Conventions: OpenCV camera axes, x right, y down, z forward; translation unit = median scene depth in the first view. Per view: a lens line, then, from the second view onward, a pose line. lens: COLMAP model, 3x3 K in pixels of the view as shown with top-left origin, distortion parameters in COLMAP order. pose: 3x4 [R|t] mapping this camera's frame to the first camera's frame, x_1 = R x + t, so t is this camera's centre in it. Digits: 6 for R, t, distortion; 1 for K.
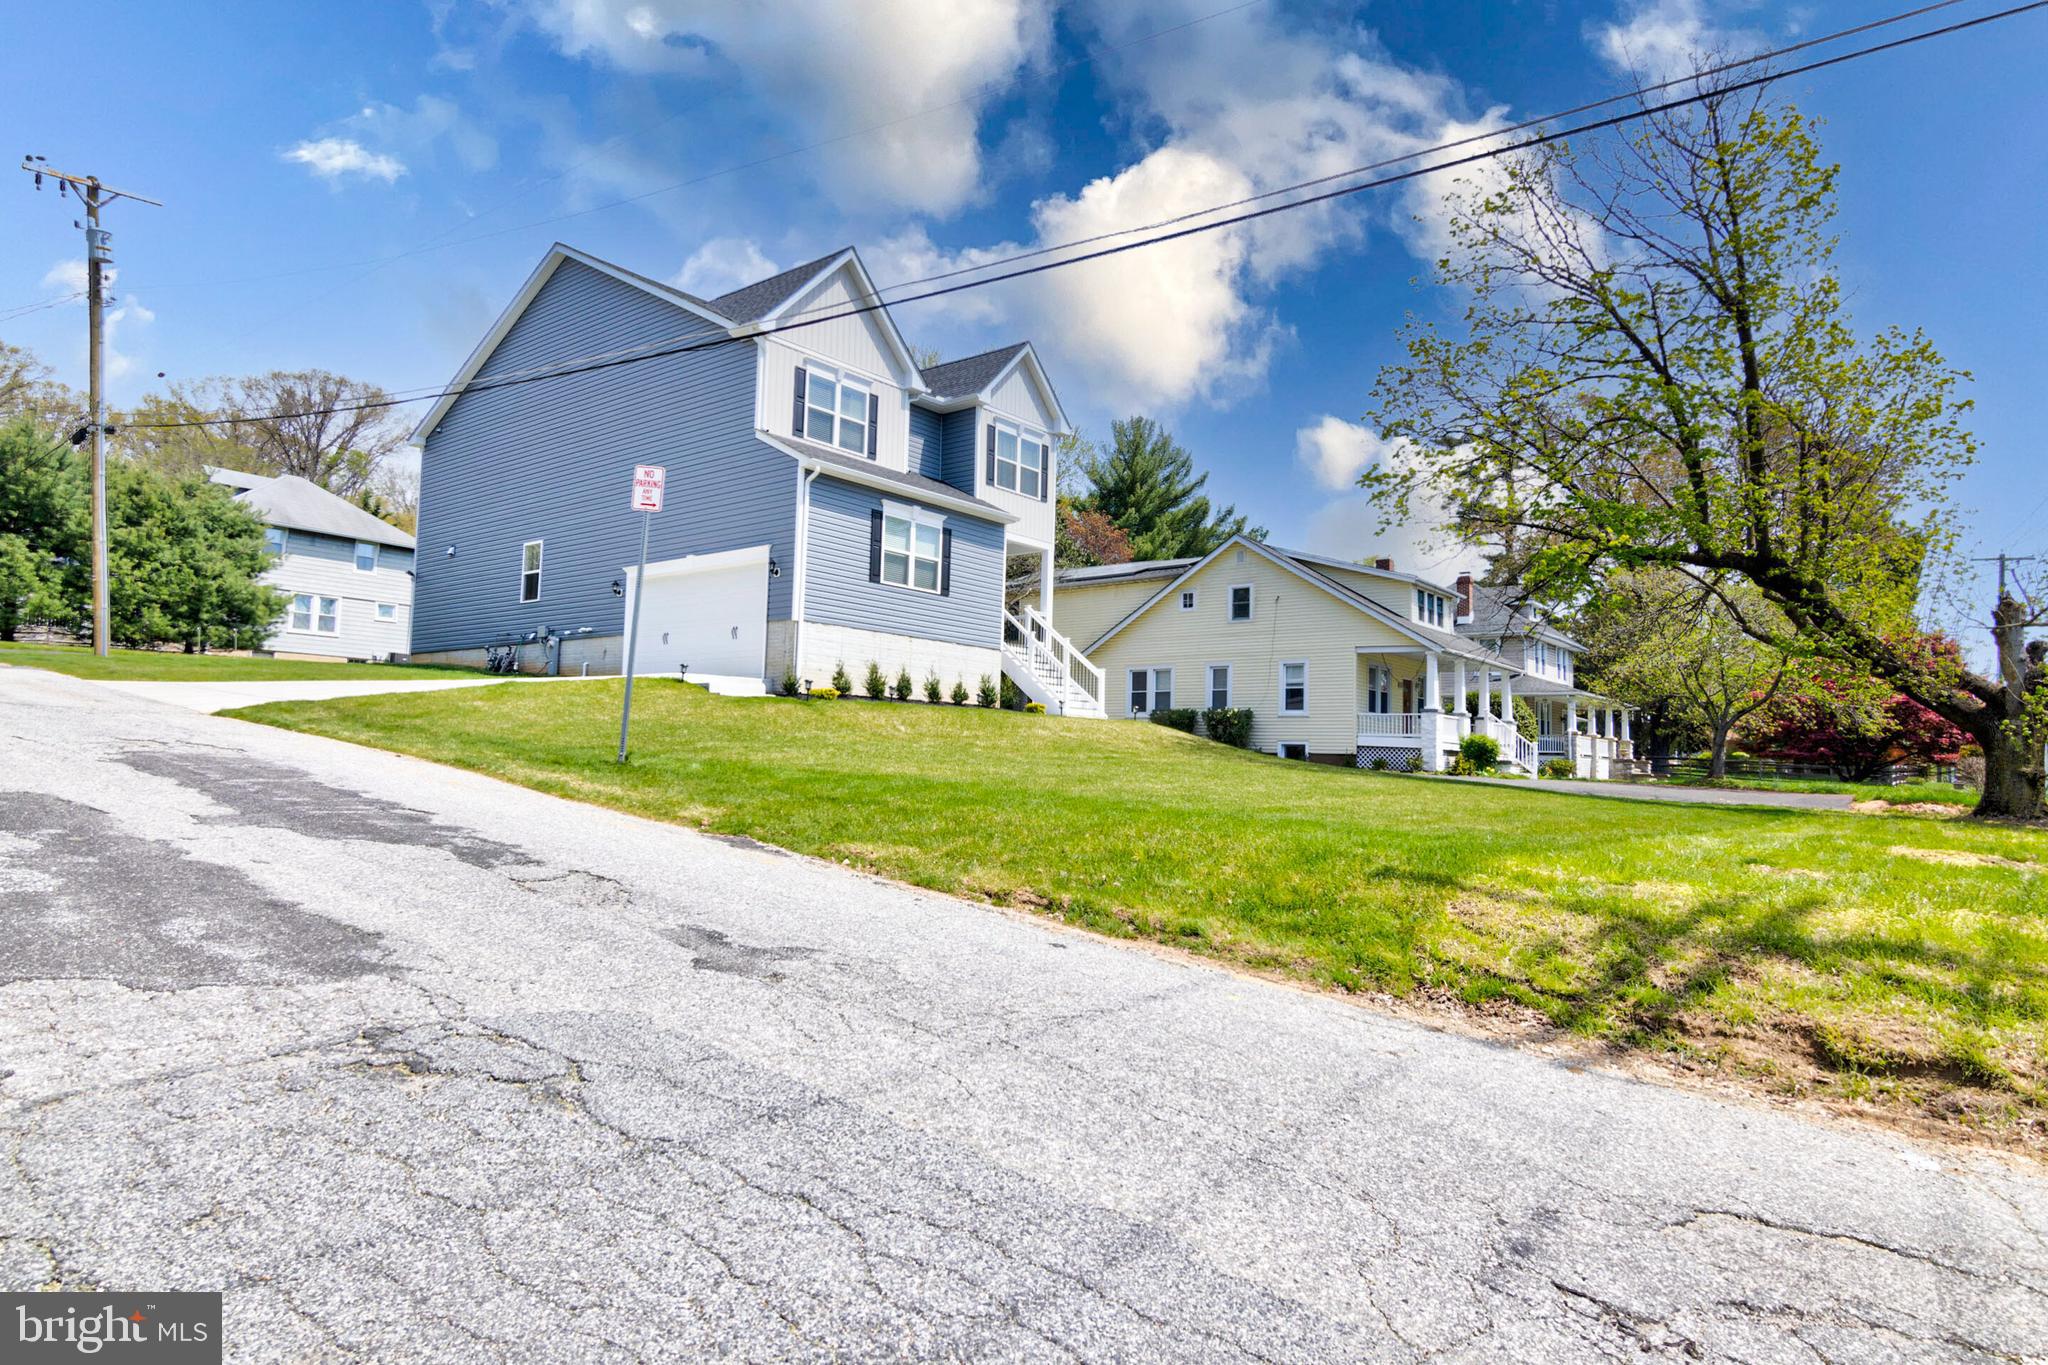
lens RADIAL K [[1137.0, 0, 1024.0], [0, 1137.0, 682.5], [0, 0, 1]] dist [0.022927, 0.000464]
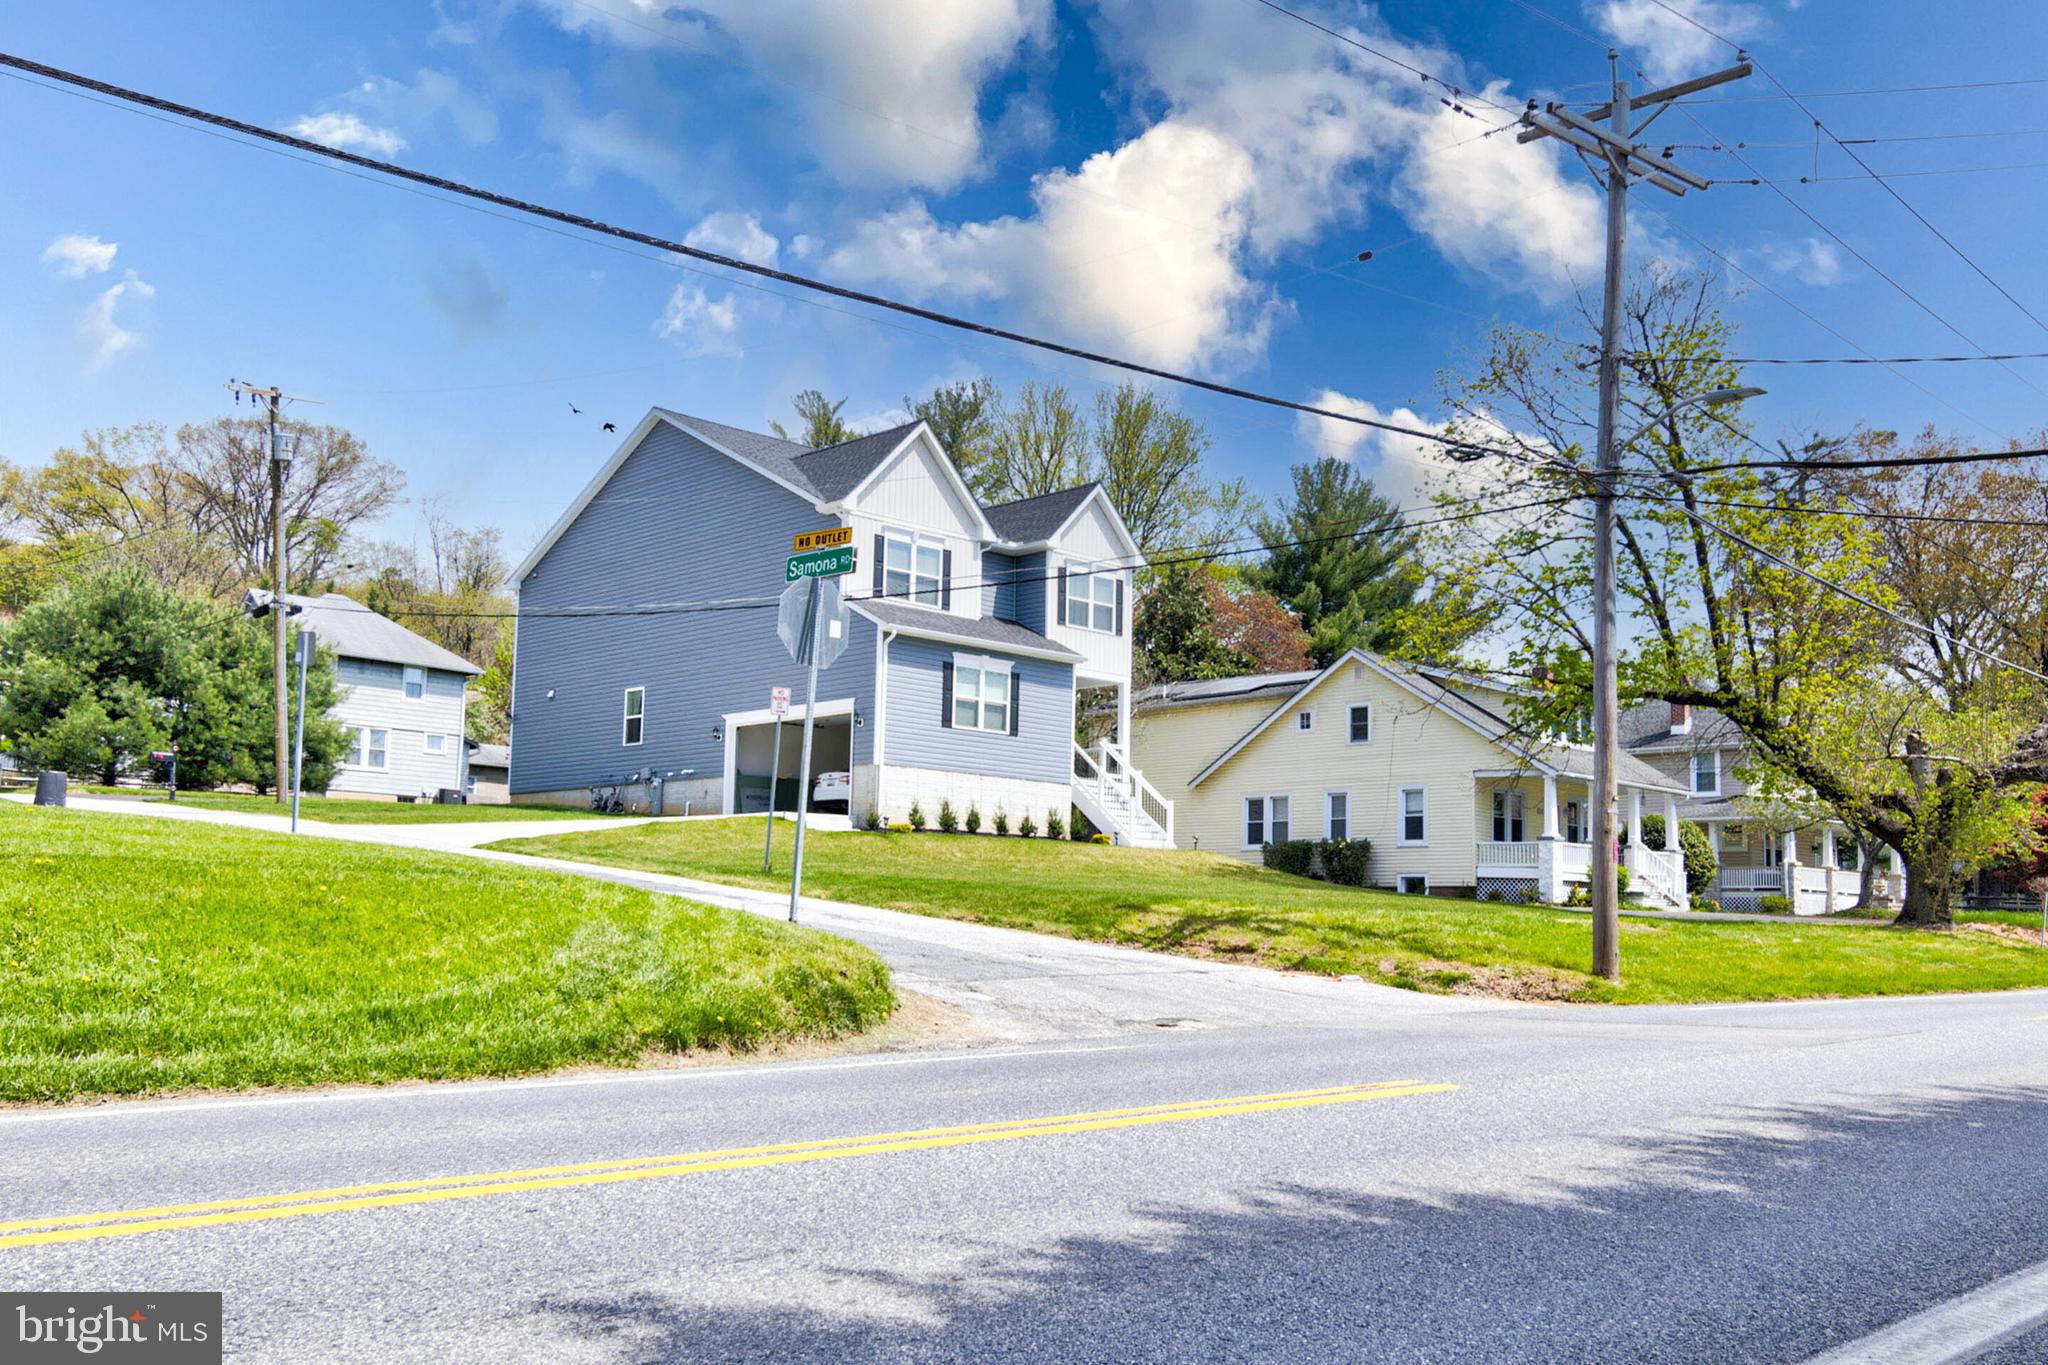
lens RADIAL K [[1716.1, 0, 1027.6], [0, 1716.1, 758.4], [0, 0, 1]] dist [-0.000075, -0.004880]
pose [[0.992801, -0.017467, -0.118492, 0.122530], [0.013911, 0.999430, -0.030771, -0.004210], [0.118962, 0.028901, 0.992478, -0.551229]]
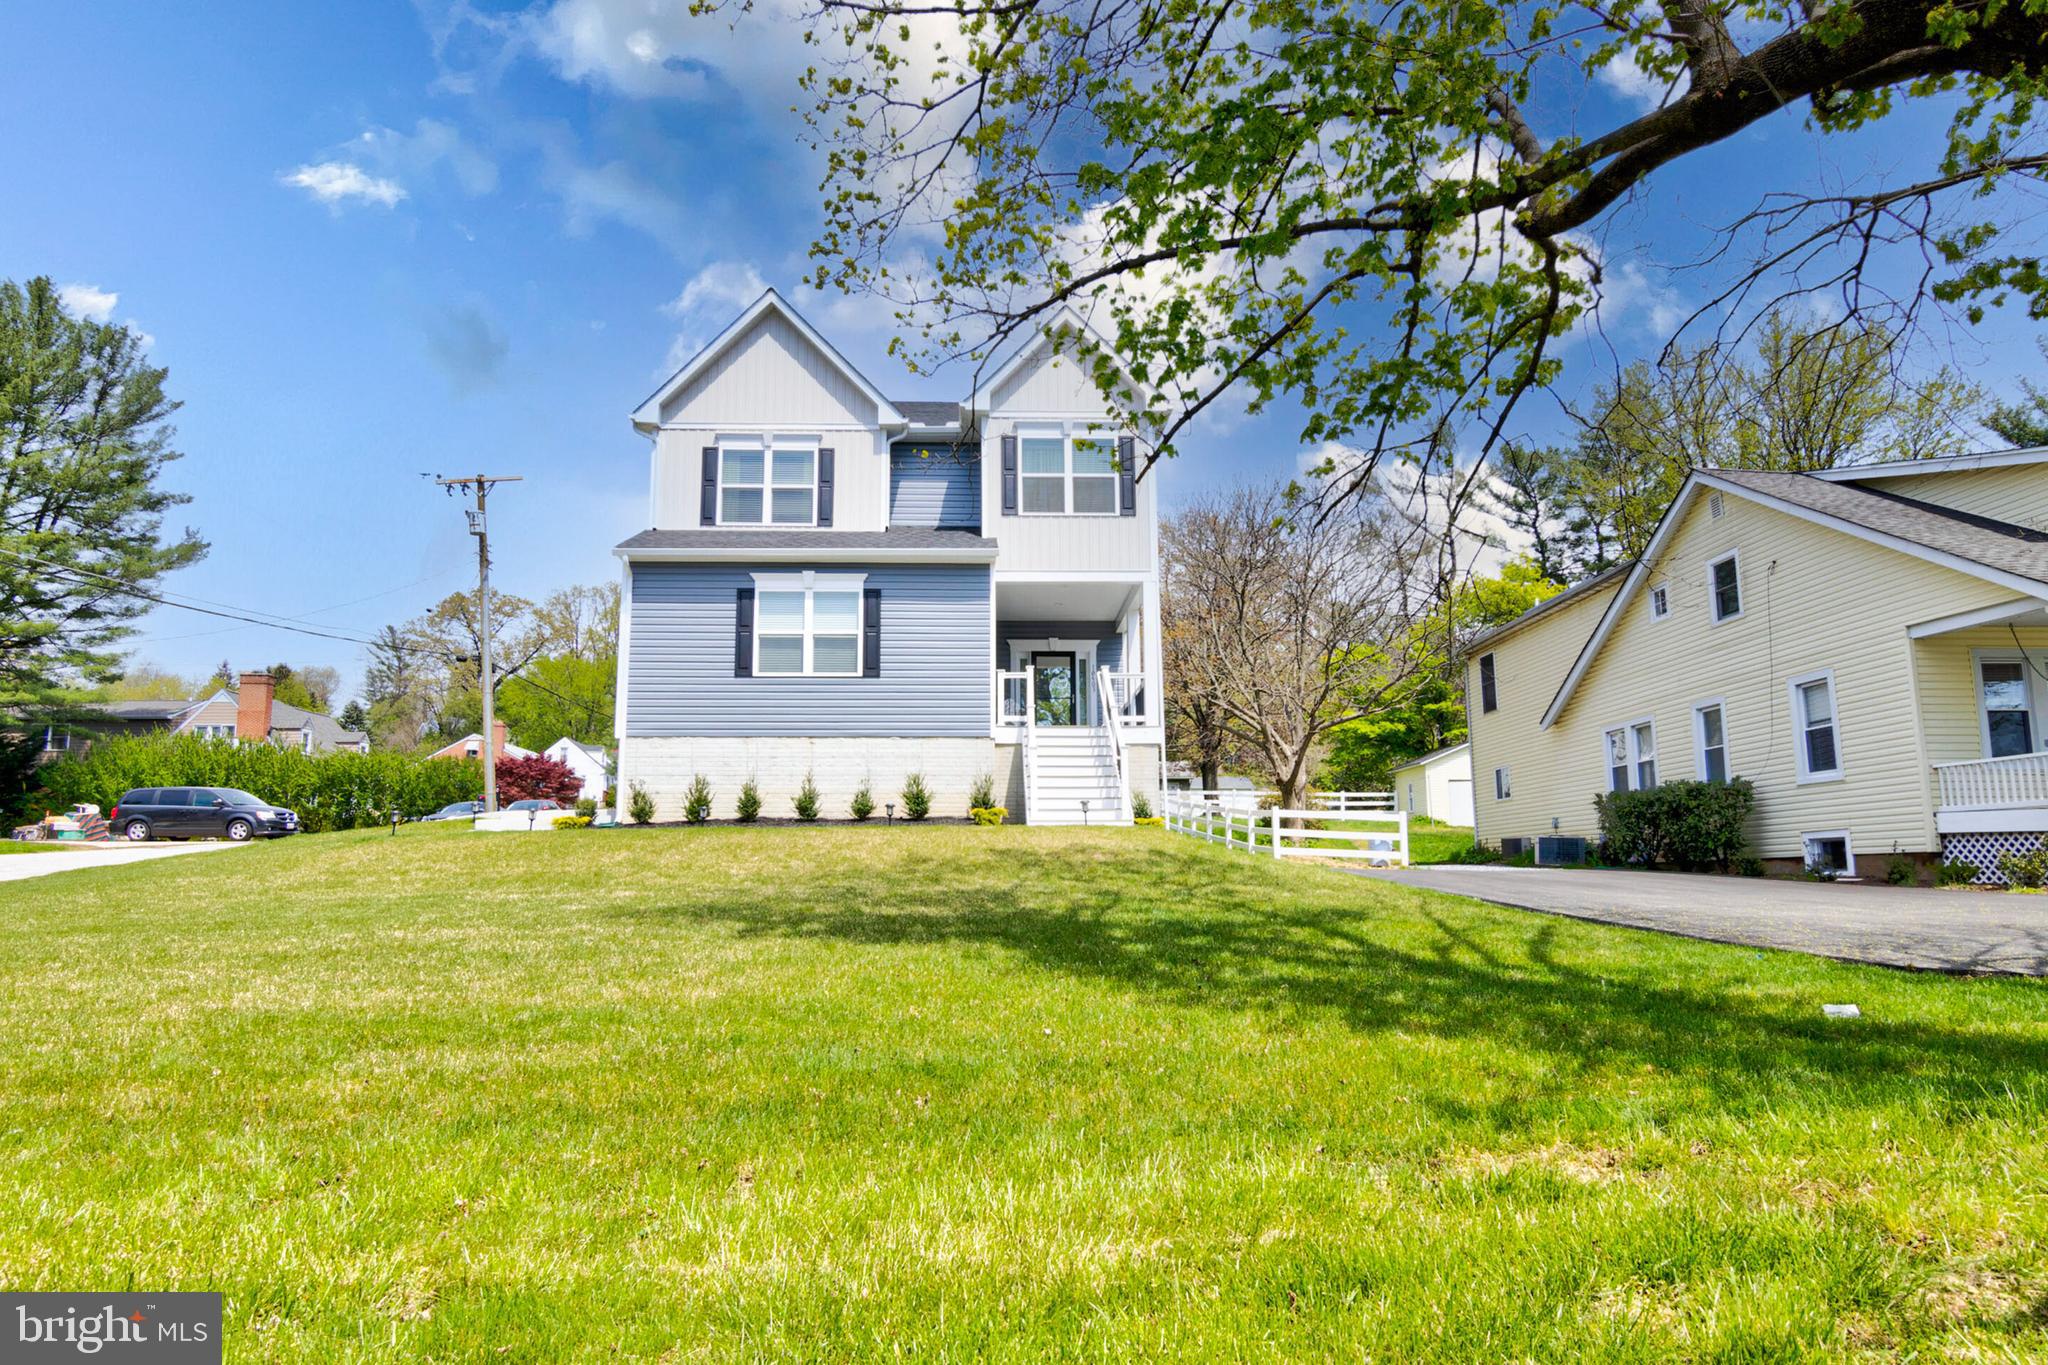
lens RADIAL K [[1167.4, 0, 1020.0], [0, 1167.4, 719.9], [0, 0, 1]] dist [0.003000, 0.000466]
pose [[0.668734, -0.137883, -0.730604, 0.506504], [0.079083, 0.990270, -0.114503, 0.044076], [0.739284, 0.018793, 0.673132, 0.500202]]
